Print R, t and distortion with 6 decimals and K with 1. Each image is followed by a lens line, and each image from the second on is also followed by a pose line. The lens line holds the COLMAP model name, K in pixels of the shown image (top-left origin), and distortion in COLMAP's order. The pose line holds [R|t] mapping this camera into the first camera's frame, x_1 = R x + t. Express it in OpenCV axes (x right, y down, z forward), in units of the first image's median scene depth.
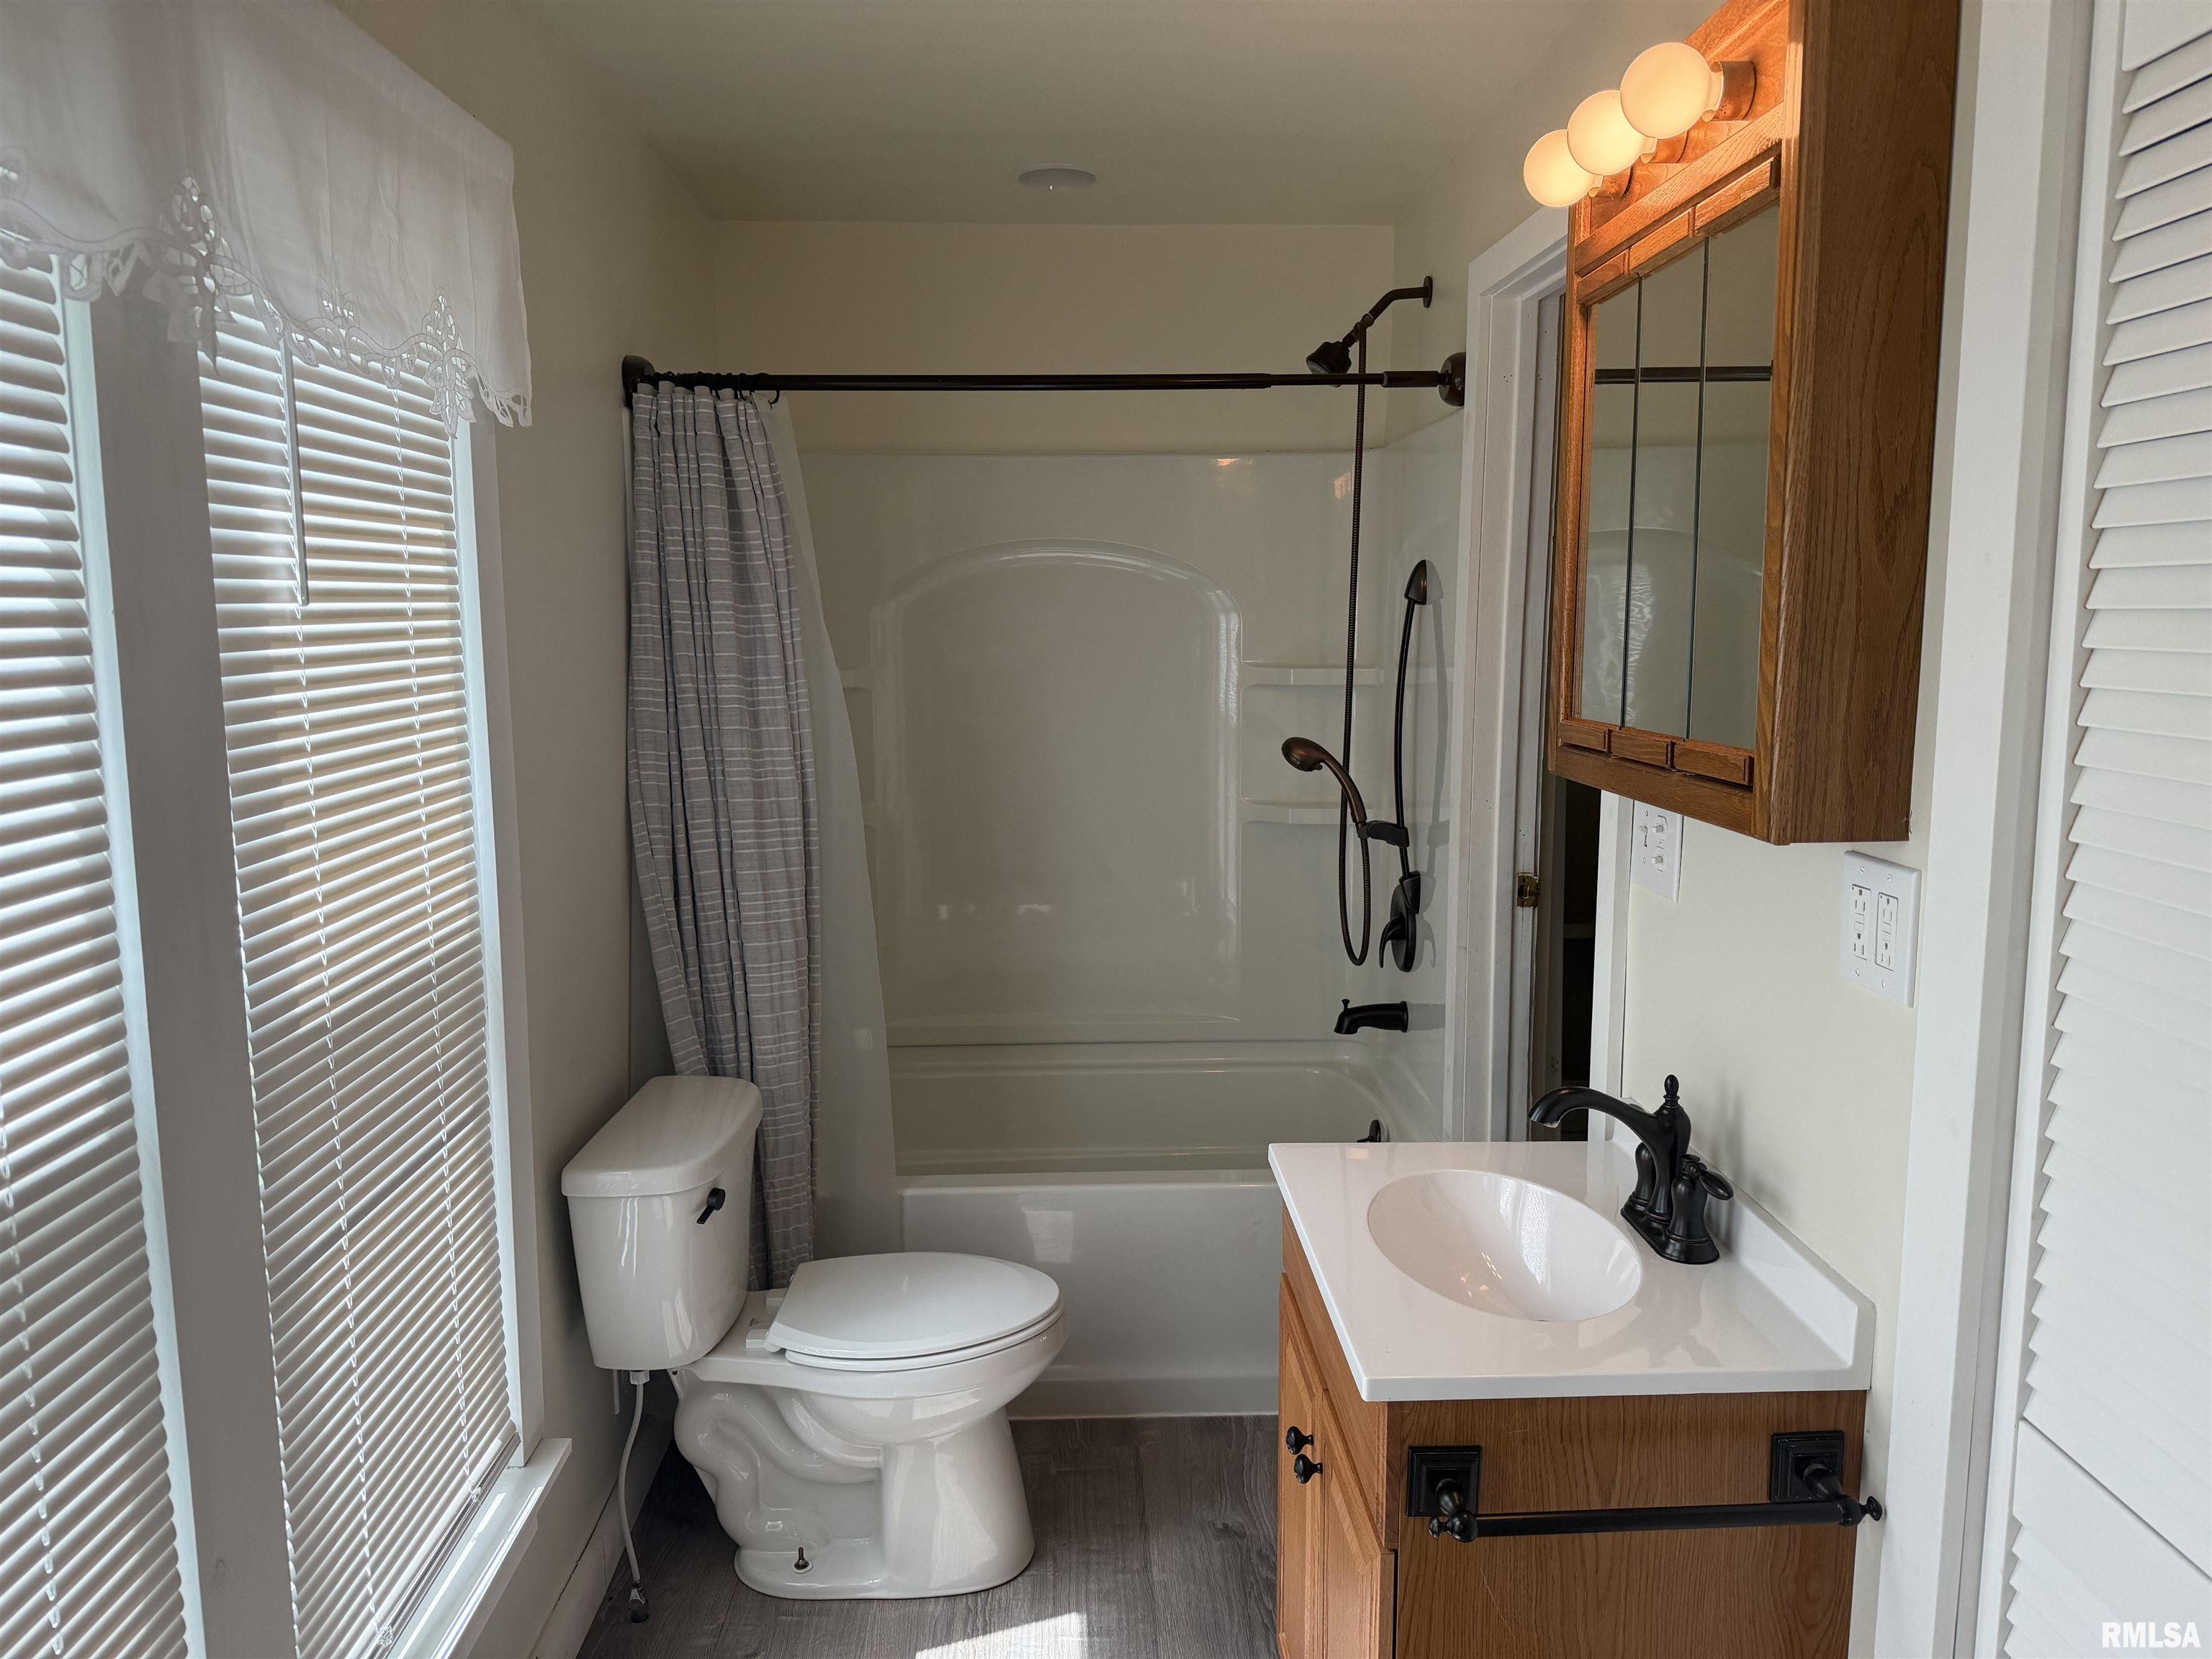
lens RADIAL K [[1545.4, 0, 1100.3], [0, 1545.4, 827.6], [0, 0, 1]] dist [0.094844, -0.153642]
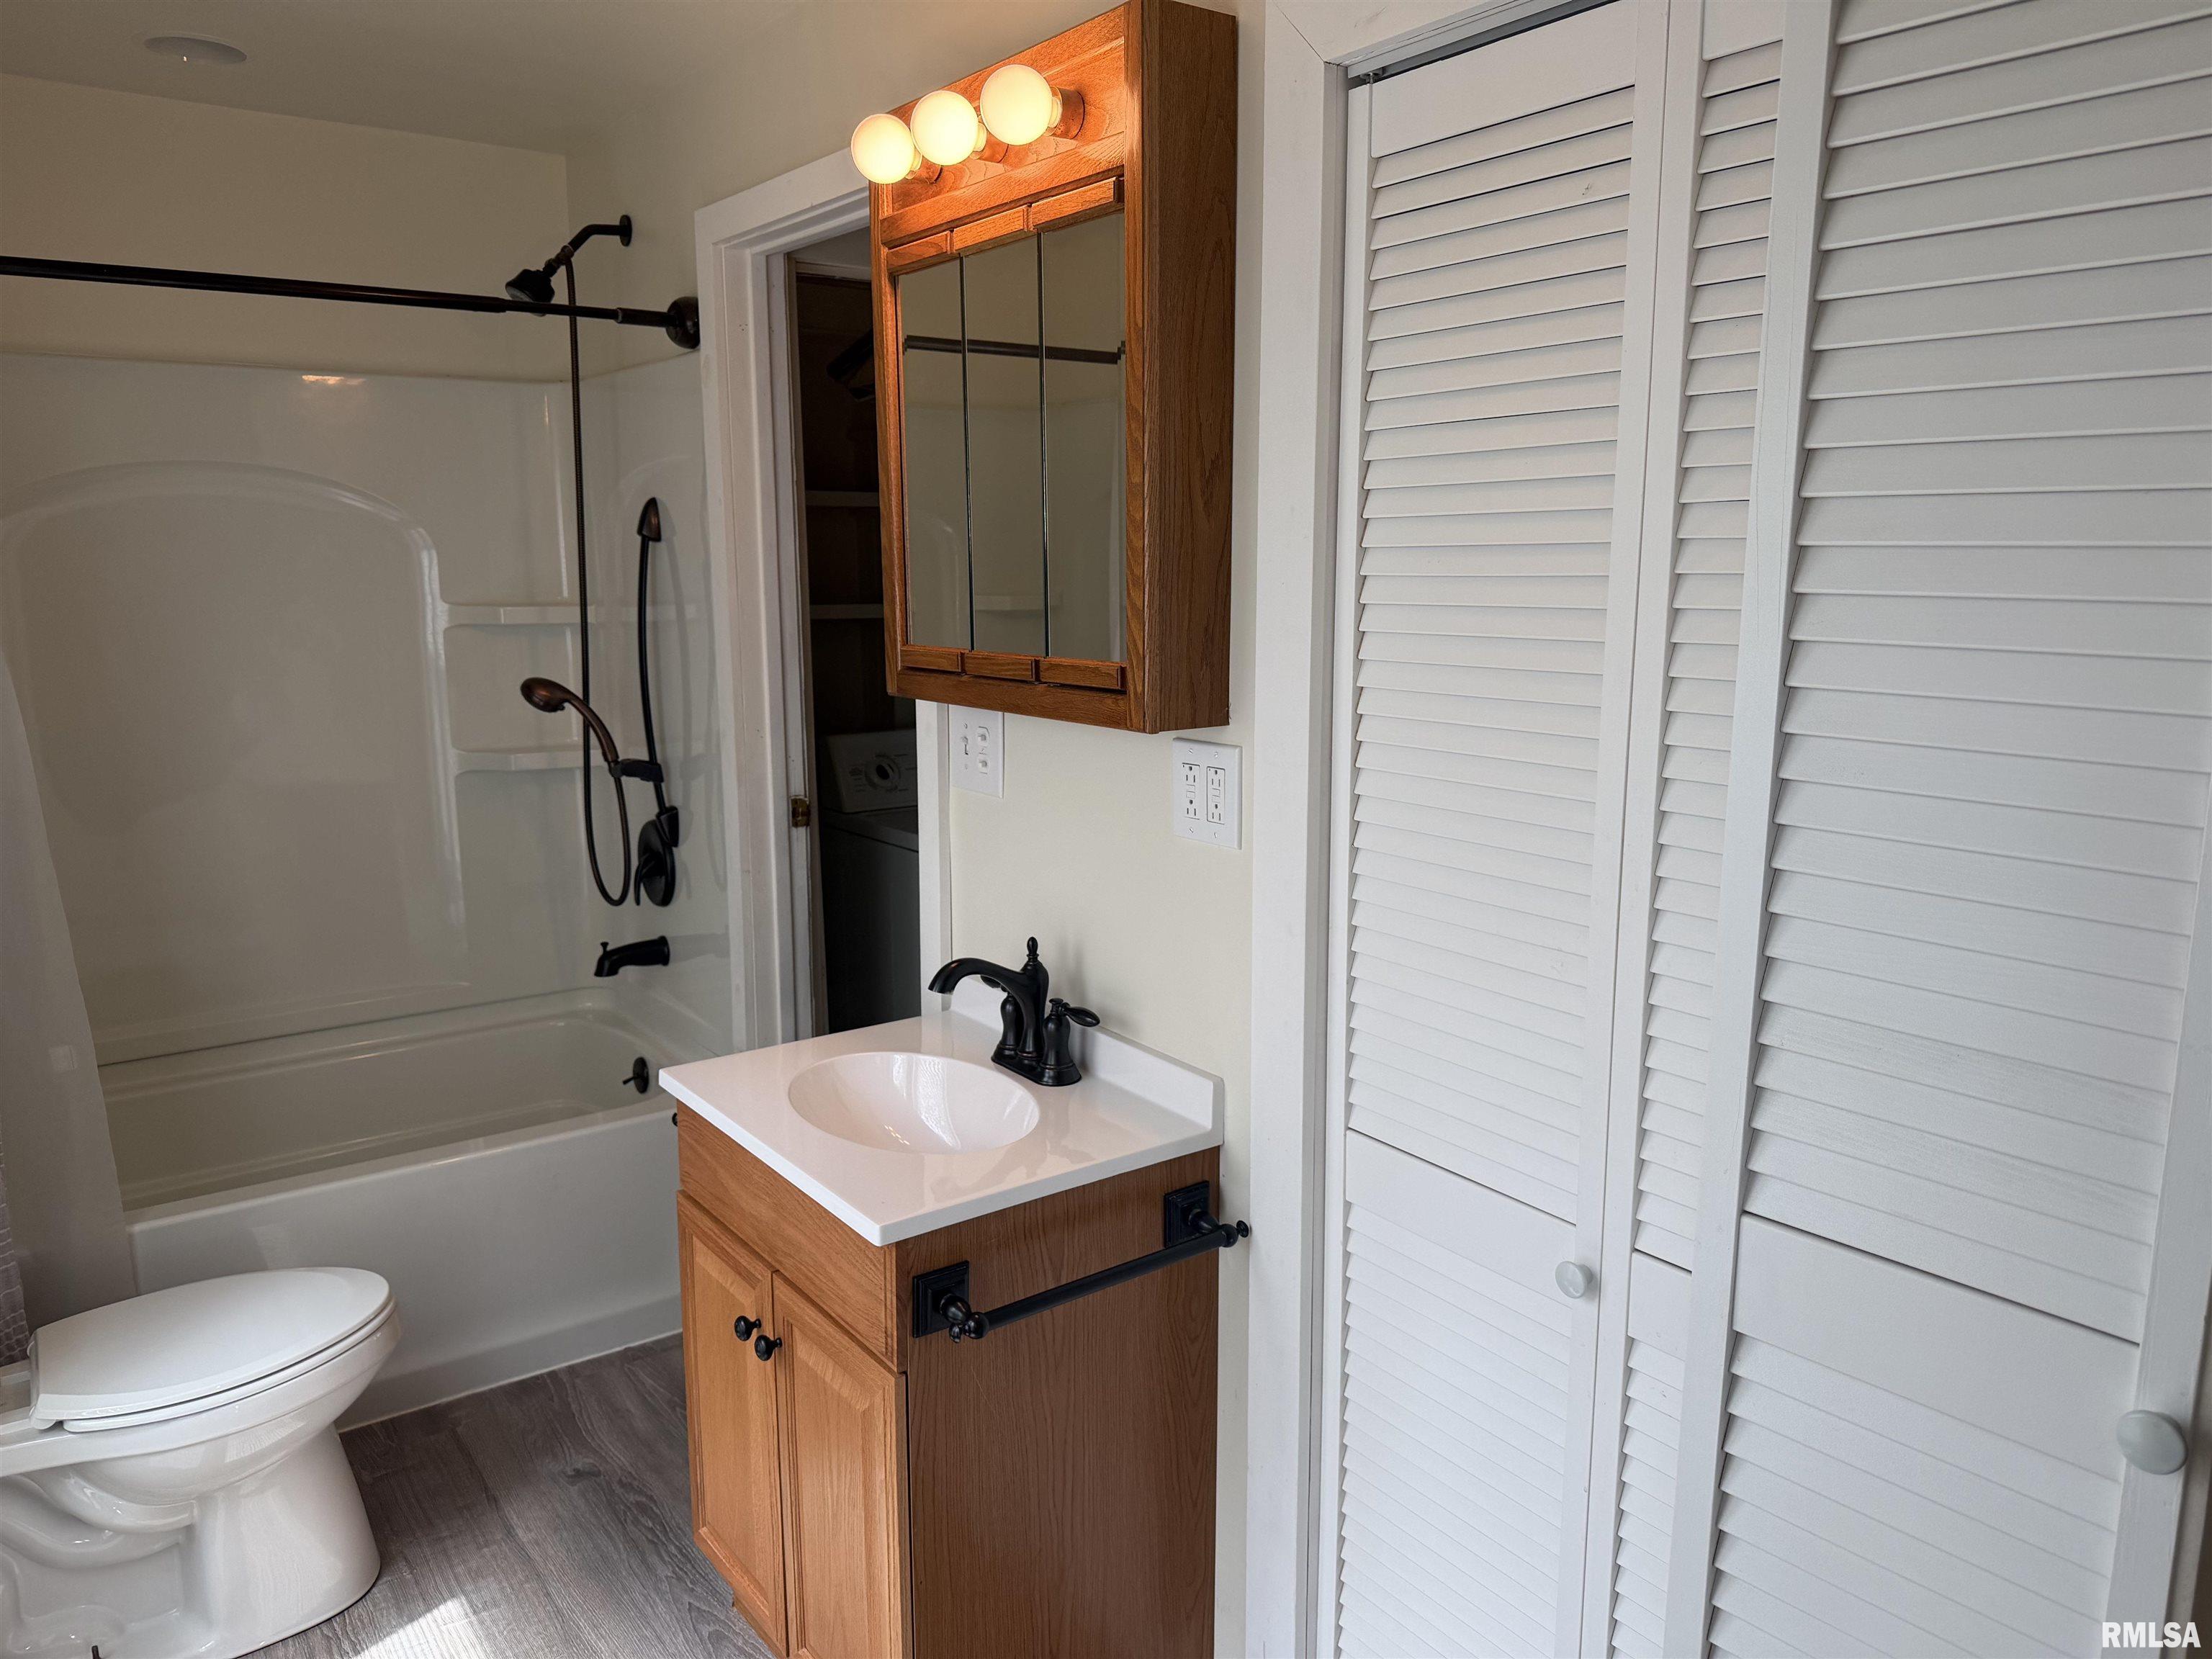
lens RADIAL K [[1554.5, 0, 1115.9], [0, 1554.5, 837.8], [0, 0, 1]] dist [0.054884, -0.083090]
pose [[0.821379, -0.096410, 0.562176, -0.199188], [0.073845, 0.995291, 0.062794, 0.008916], [-0.565582, -0.010064, 0.824630, -0.017705]]
